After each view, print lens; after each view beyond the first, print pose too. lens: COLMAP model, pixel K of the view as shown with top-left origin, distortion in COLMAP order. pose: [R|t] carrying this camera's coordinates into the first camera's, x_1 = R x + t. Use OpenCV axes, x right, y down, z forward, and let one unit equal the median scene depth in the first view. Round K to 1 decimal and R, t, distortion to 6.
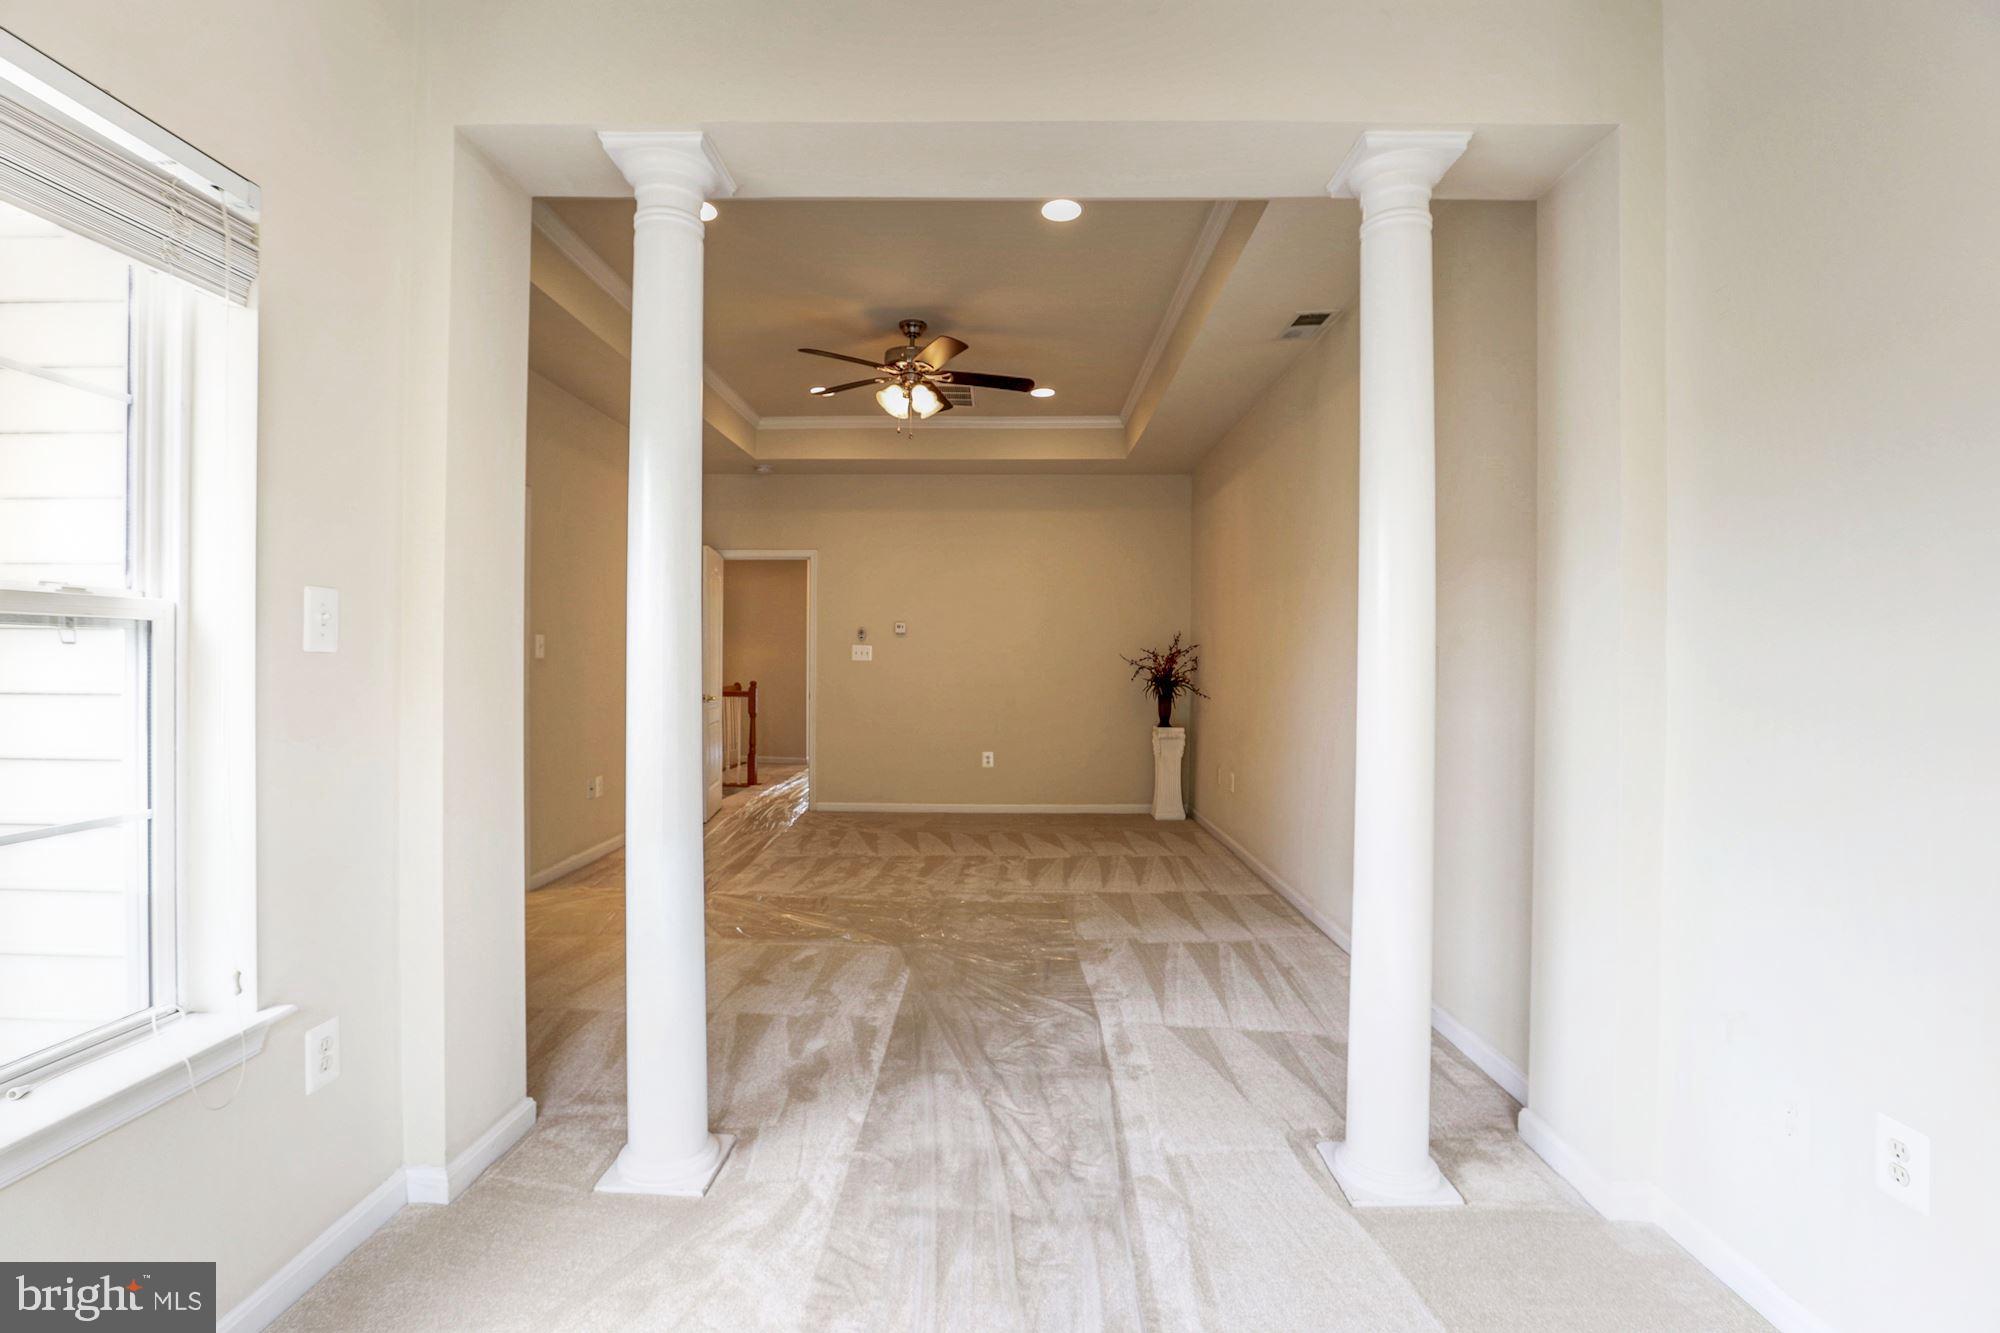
lens RADIAL K [[925.5, 0, 992.3], [0, 925.5, 660.2], [0, 0, 1]] dist [-0.040265, 0.011512]
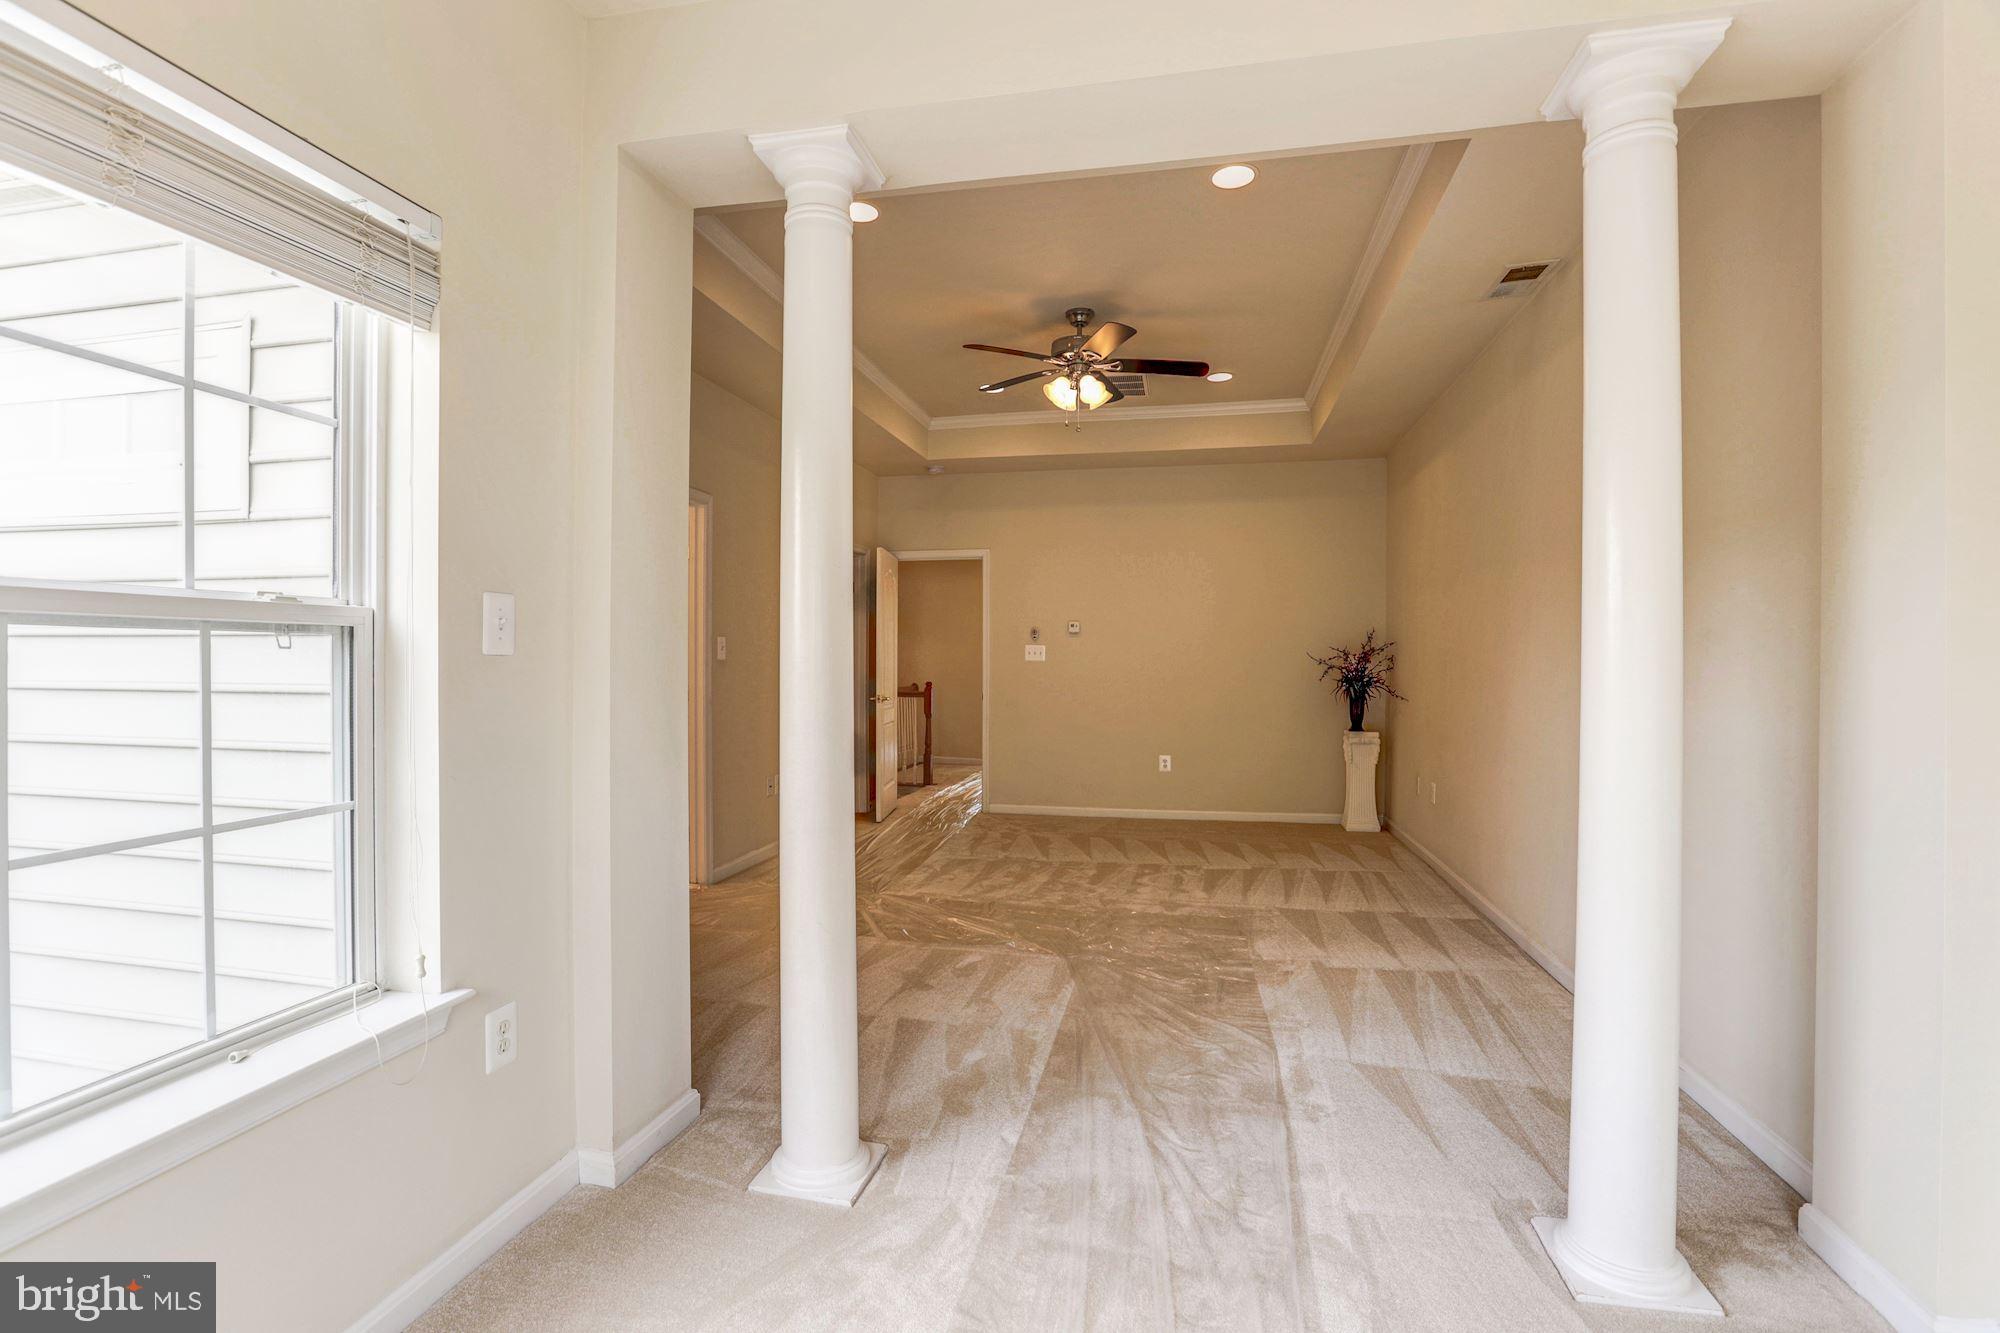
lens RADIAL K [[925.5, 0, 992.6], [0, 925.5, 664.0], [0, 0, 1]] dist [-0.040265, 0.011512]
pose [[0.980463, -0.004019, -0.196663, 0.017806], [0.004669, 0.999985, 0.002840, 0.000643], [0.196649, -0.003703, 0.980467, 0.042155]]
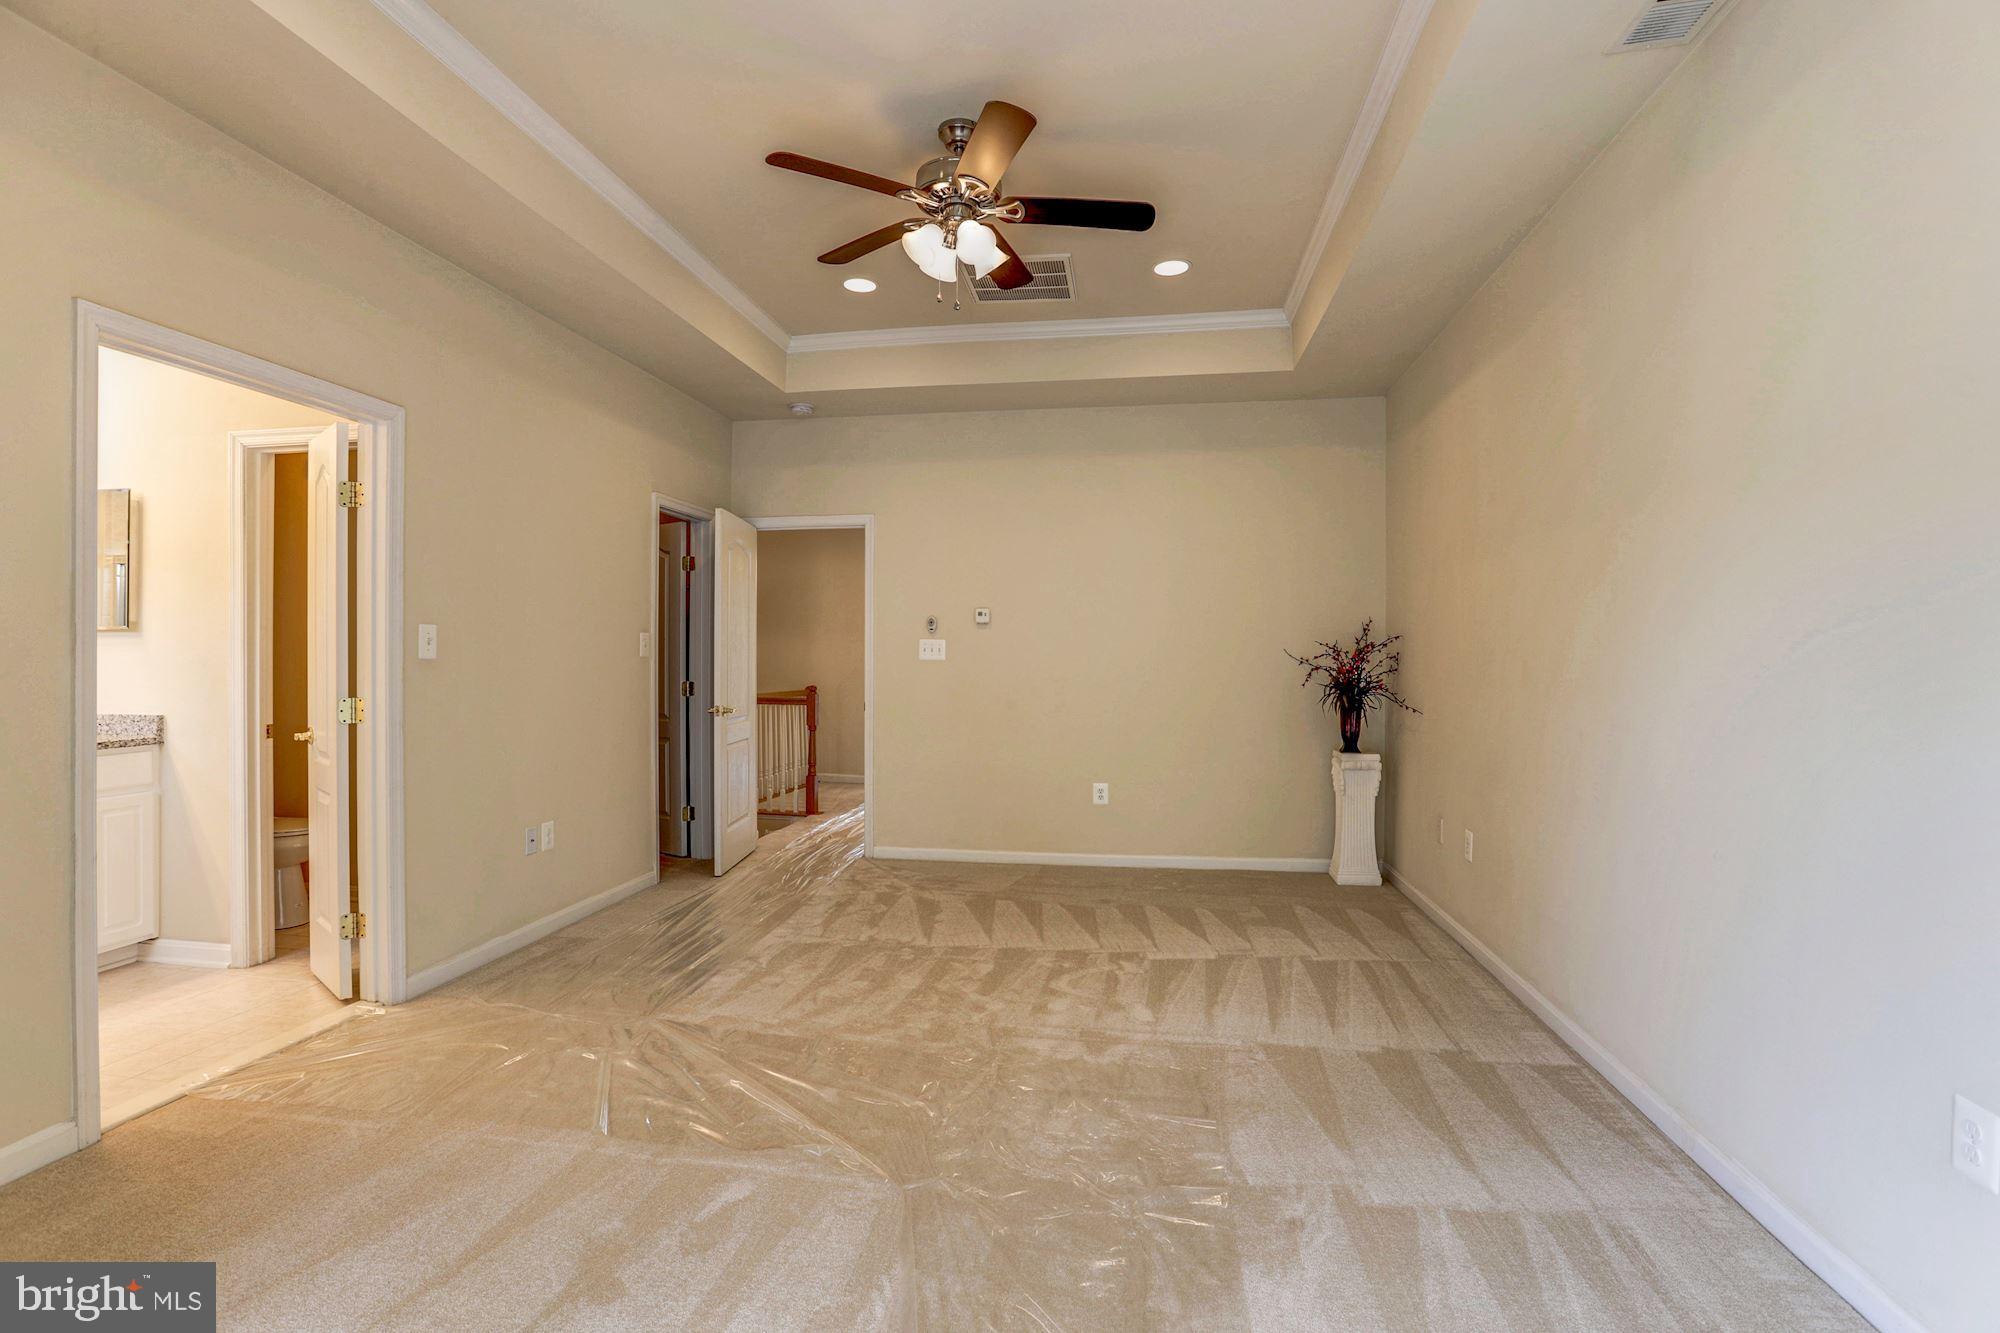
lens RADIAL K [[925.5, 0, 995.3], [0, 925.5, 664.0], [0, 0, 1]] dist [-0.040265, 0.011512]
pose [[0.989759, -0.003941, -0.142696, 0.035684], [0.004714, 0.999976, 0.005083, -0.000297], [0.142672, -0.005704, 0.989754, 0.509067]]
